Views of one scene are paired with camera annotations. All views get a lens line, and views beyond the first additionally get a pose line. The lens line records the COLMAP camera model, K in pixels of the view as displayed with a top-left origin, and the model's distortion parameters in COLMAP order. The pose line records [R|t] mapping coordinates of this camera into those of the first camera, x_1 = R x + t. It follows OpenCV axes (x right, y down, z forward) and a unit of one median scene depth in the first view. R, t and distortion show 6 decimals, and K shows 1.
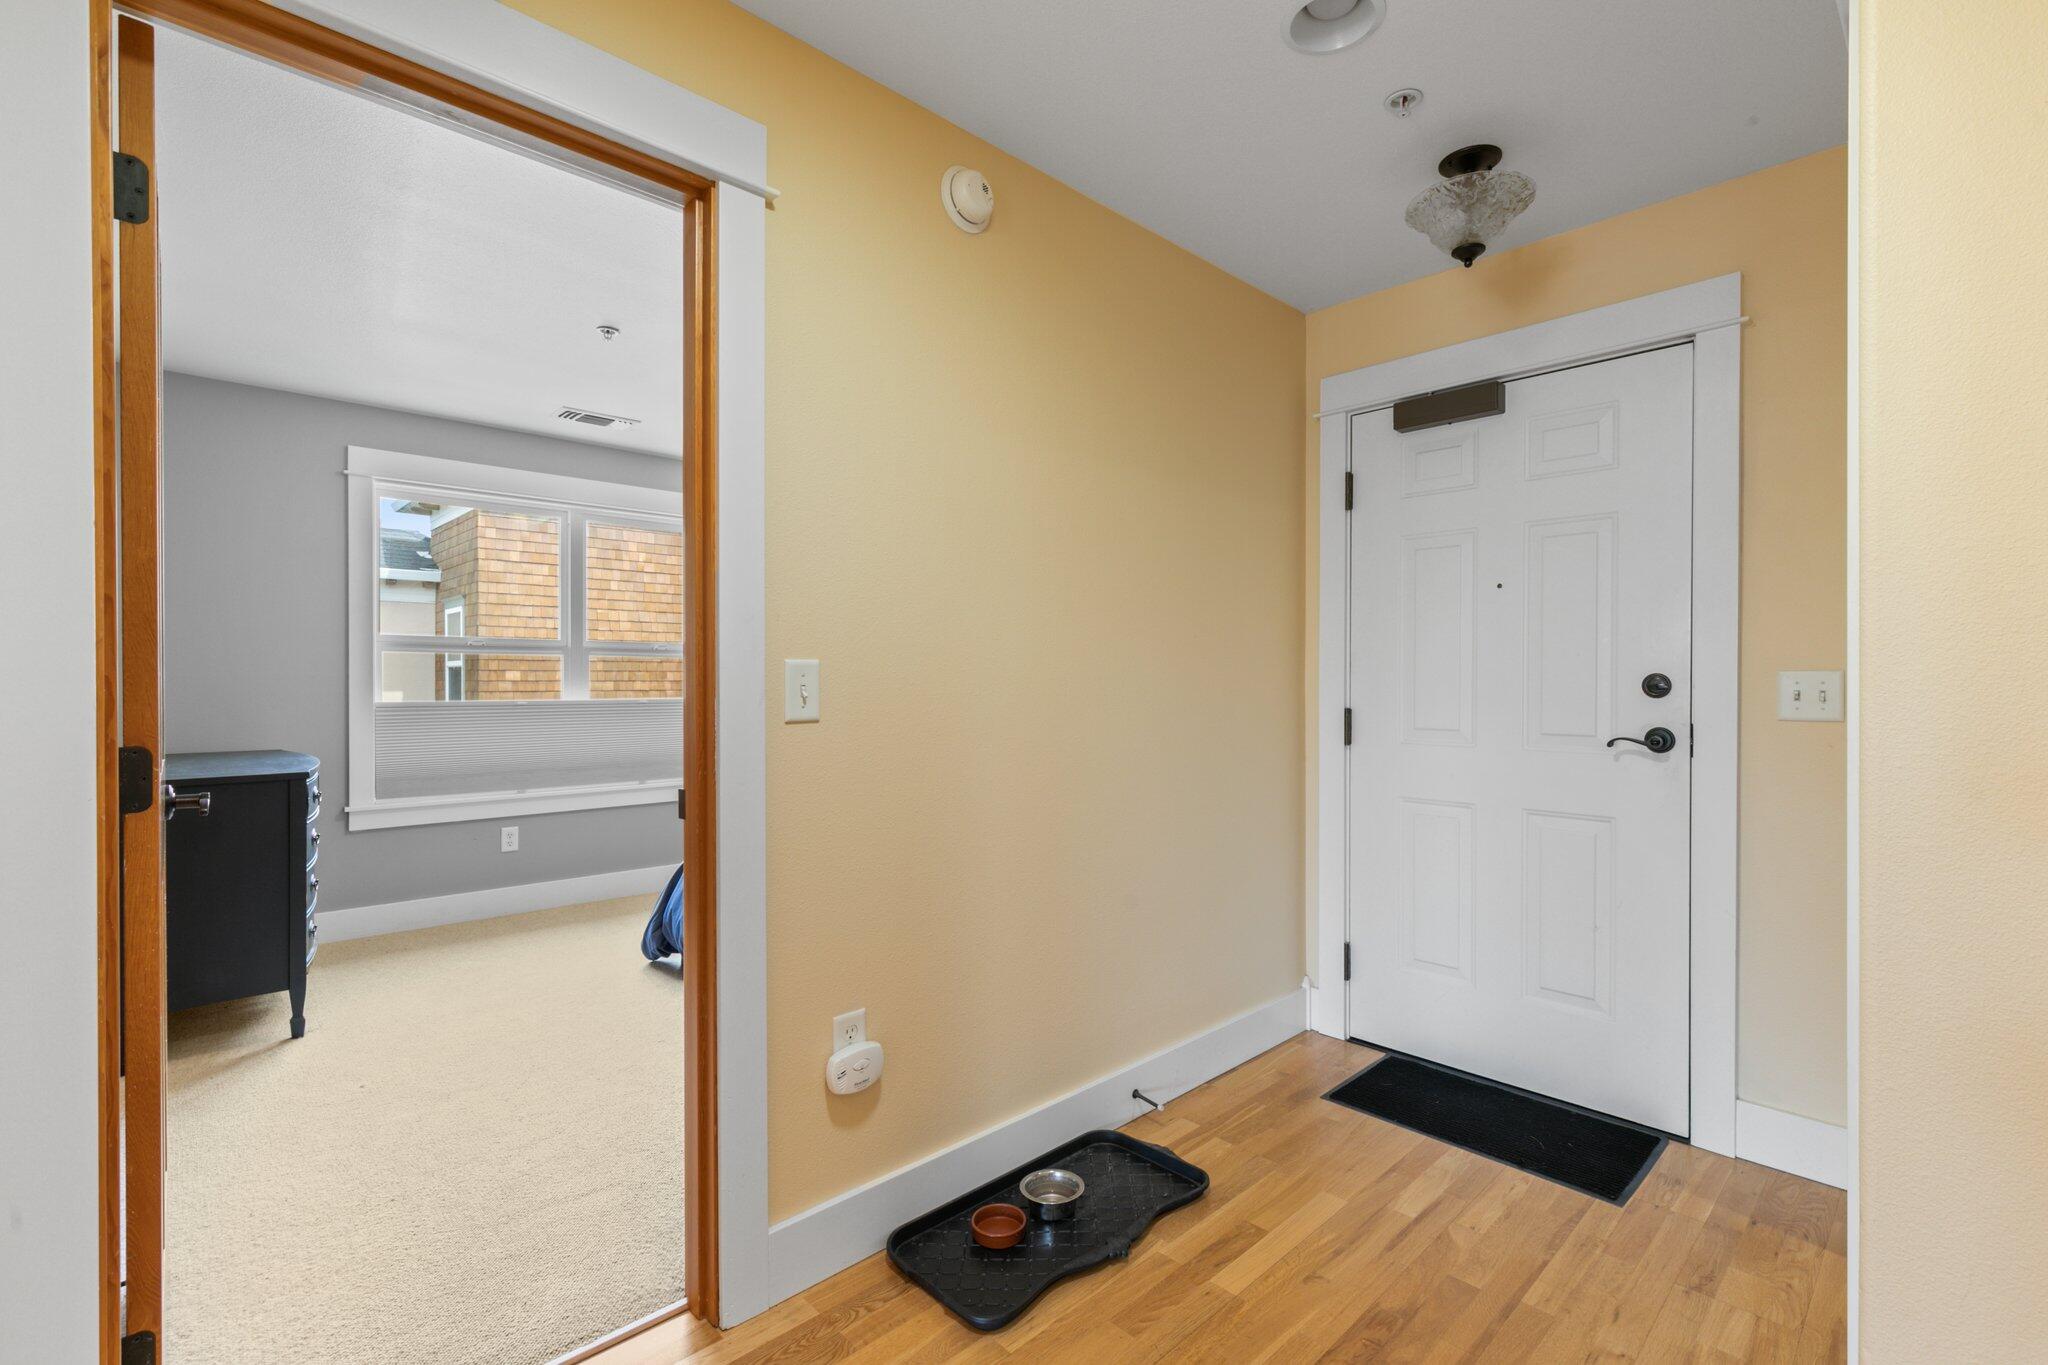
lens RADIAL K [[858.8, 0, 1013.7], [0, 858.8, 687.4], [0, 0, 1]] dist [0.003094, 0.000531]
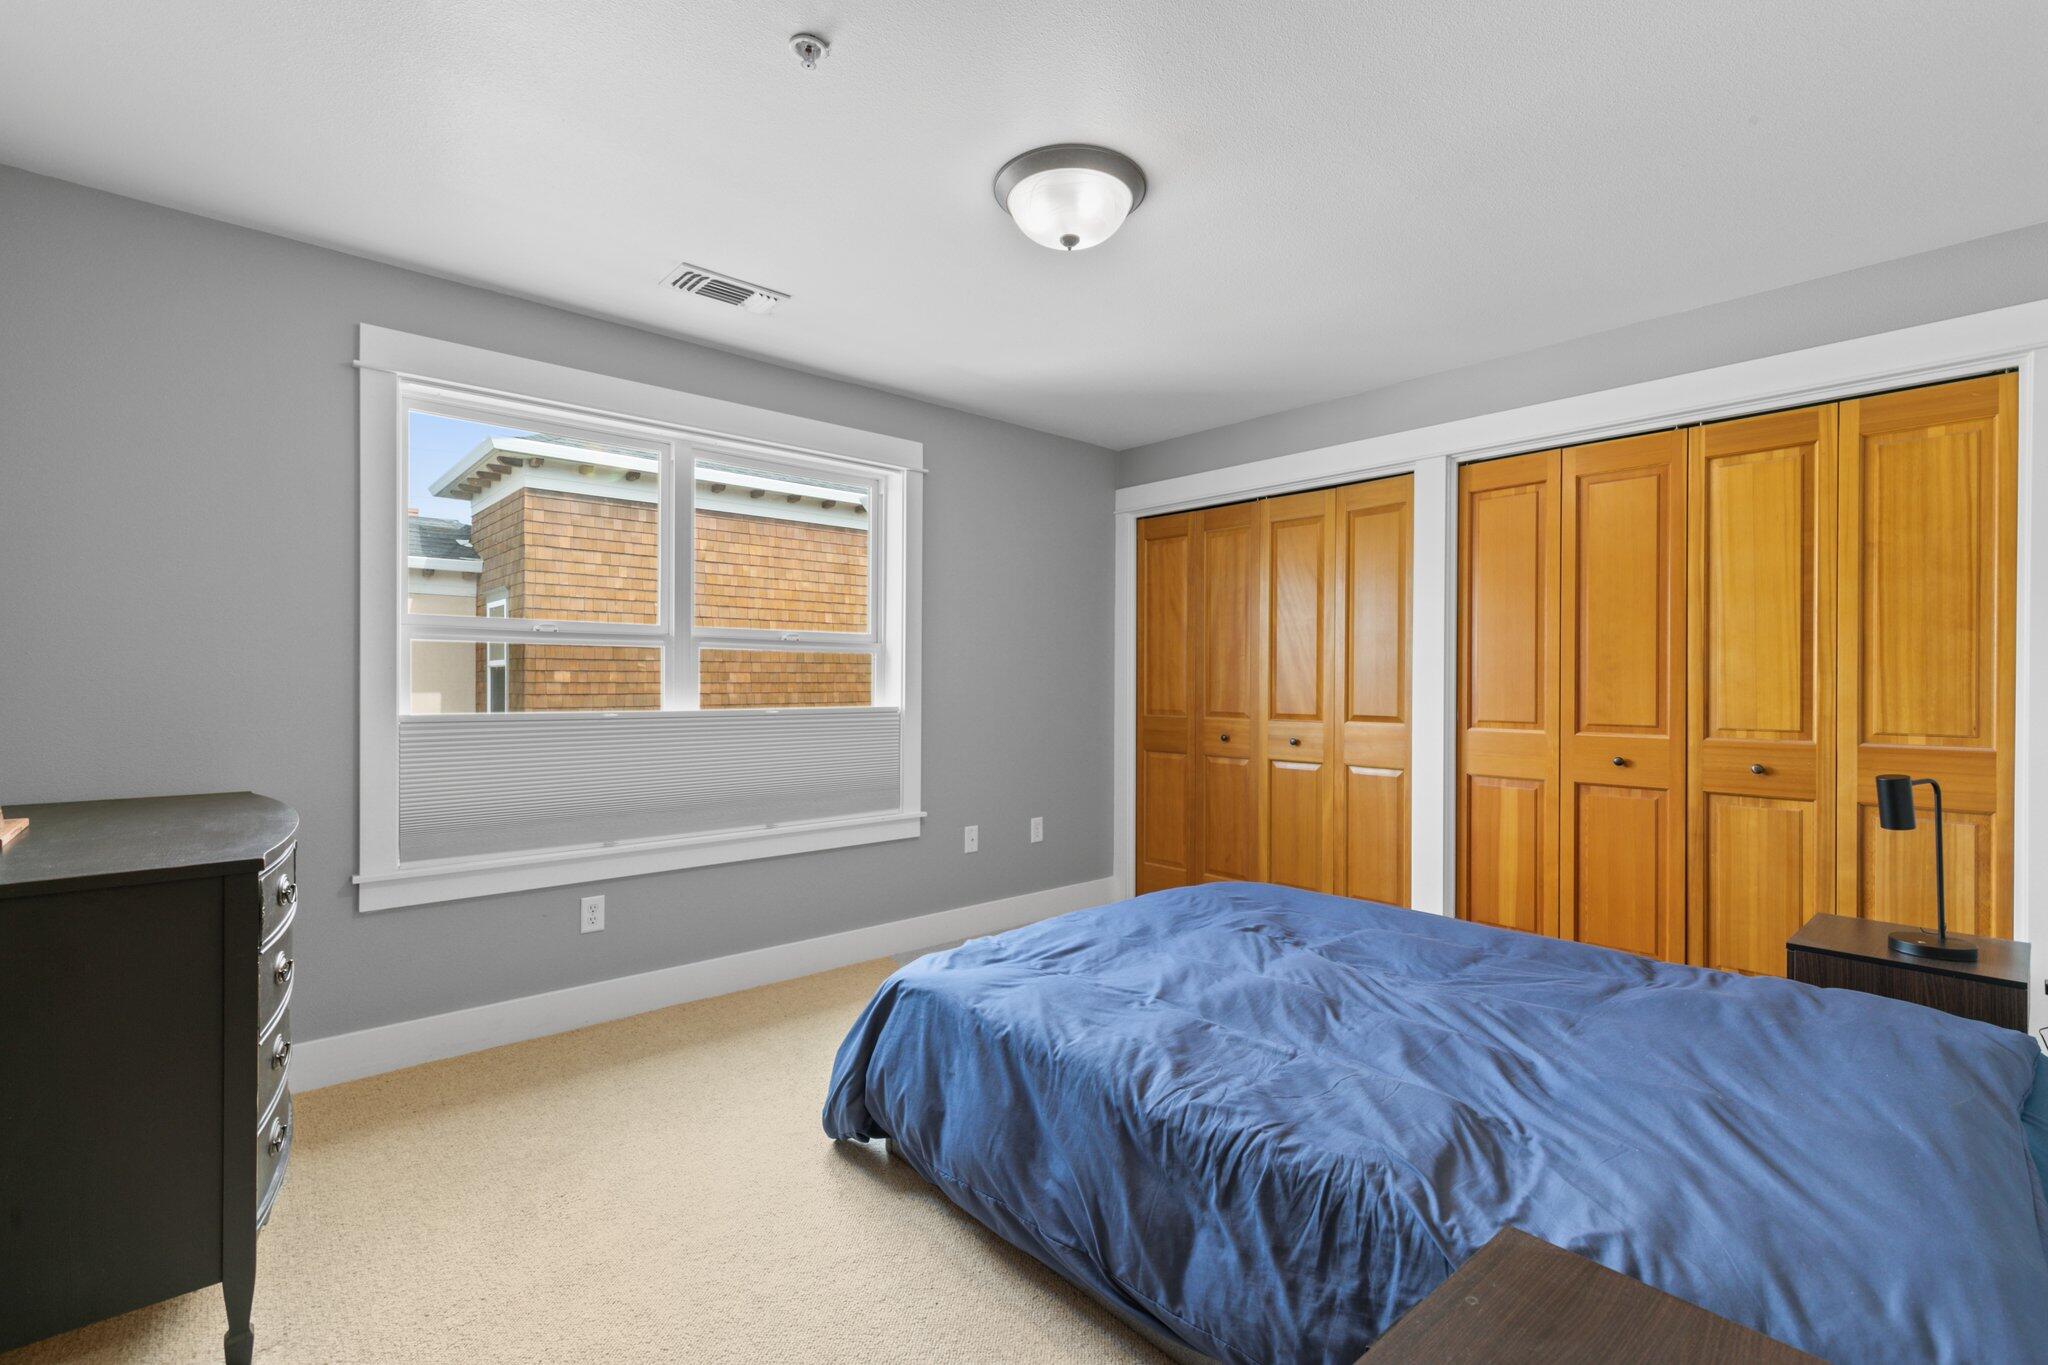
lens RADIAL K [[858.8, 0, 1017.5], [0, 858.8, 687.1], [0, 0, 1]] dist [0.003094, 0.000531]
pose [[0.999645, 0.001207, -0.026635, -0.091136], [-0.001281, 0.999995, -0.002760, -0.001201], [0.026631, 0.002793, 0.999641, 0.128359]]
